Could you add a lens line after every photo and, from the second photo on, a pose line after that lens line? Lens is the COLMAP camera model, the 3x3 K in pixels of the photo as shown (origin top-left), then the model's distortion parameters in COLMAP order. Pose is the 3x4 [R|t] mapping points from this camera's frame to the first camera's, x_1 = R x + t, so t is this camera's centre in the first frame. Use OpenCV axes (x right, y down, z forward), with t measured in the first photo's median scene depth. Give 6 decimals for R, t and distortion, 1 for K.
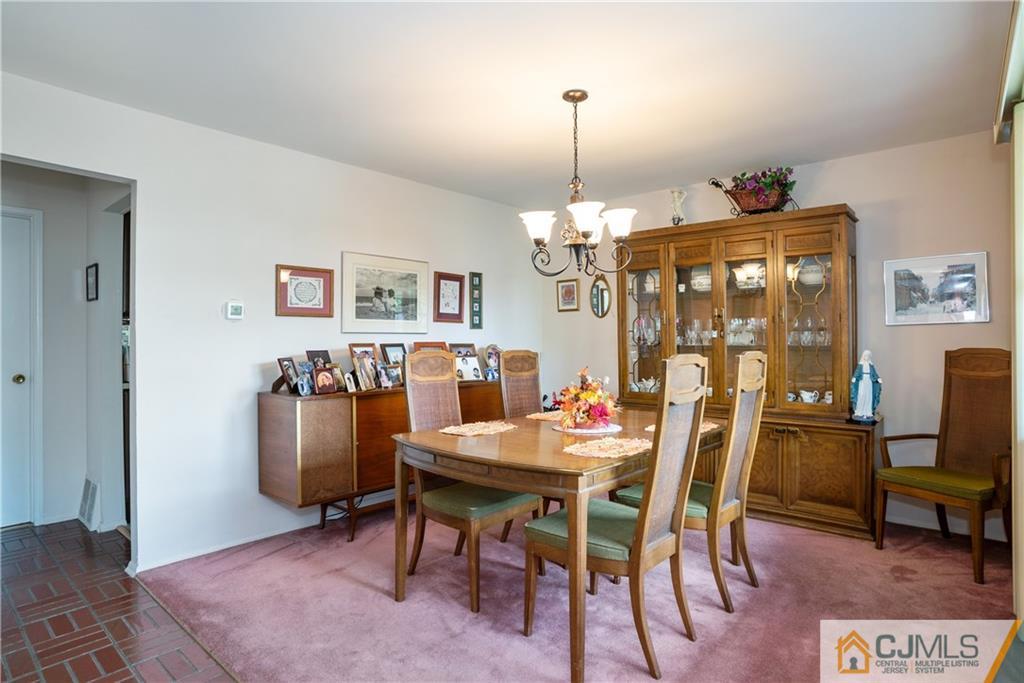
lens RADIAL K [[531.4, 0, 514.4], [0, 531.4, 338.6], [0, 0, 1]] dist [-0.003639, 0.001587]
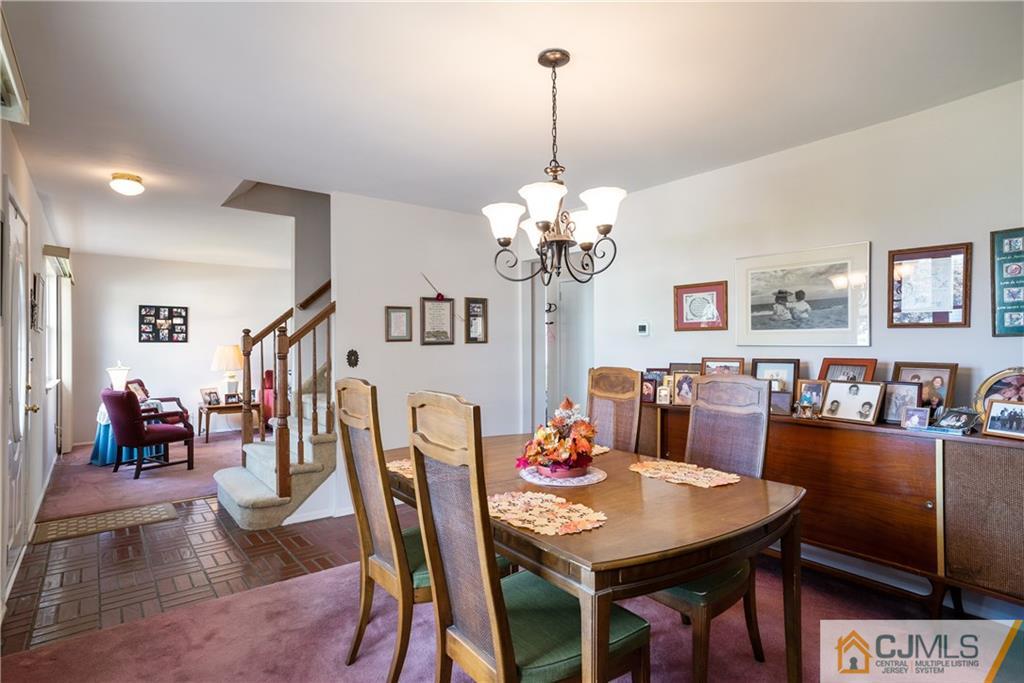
lens RADIAL K [[531.4, 0, 508.7], [0, 531.4, 342.1], [0, 0, 1]] dist [-0.003639, 0.001587]
pose [[-0.186391, -0.008489, -0.982439, 0.649617], [-0.006089, 0.999953, -0.007485, -0.008398], [0.982457, 0.004587, -0.186434, 0.757918]]
